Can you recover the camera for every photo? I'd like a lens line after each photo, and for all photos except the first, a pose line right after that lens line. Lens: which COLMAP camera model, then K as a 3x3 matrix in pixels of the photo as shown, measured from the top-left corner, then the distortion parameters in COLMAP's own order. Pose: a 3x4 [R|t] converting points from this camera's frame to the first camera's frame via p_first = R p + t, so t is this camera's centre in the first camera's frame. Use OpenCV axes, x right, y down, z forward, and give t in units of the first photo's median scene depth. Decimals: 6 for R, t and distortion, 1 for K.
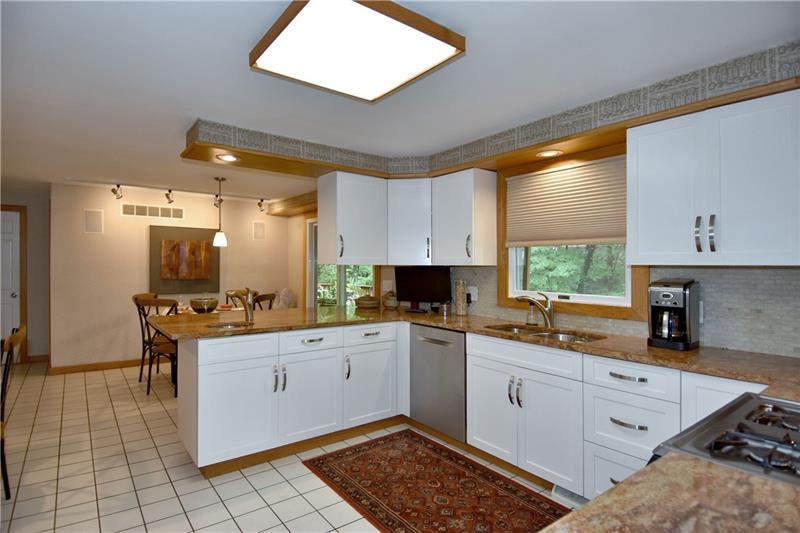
lens RADIAL K [[429.8, 0, 393.6], [0, 429.8, 265.7], [0, 0, 1]] dist [0.003811, -0.003233]
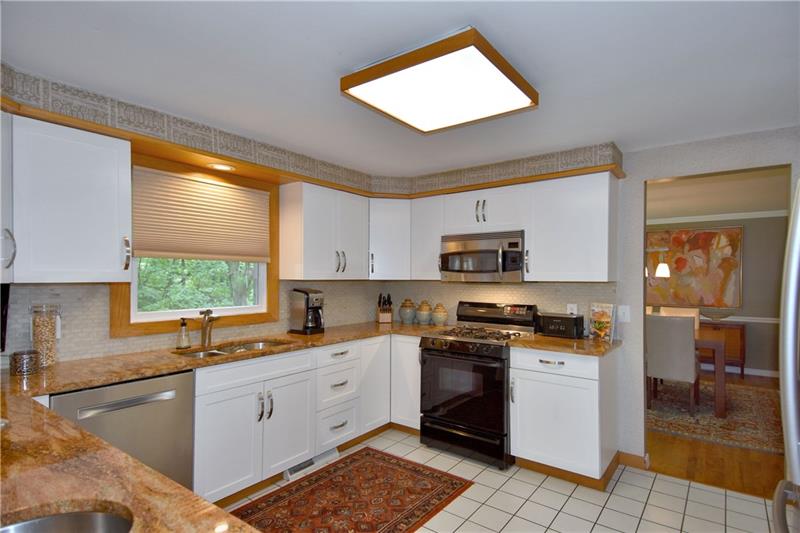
lens RADIAL K [[429.8, 0, 394.3], [0, 429.8, 273.1], [0, 0, 1]] dist [0.003811, -0.003233]
pose [[-0.299413, 0.006966, 0.954098, -0.755463], [-0.001082, 0.999970, -0.007640, -0.011025], [-0.954123, -0.003320, -0.299397, 0.991370]]
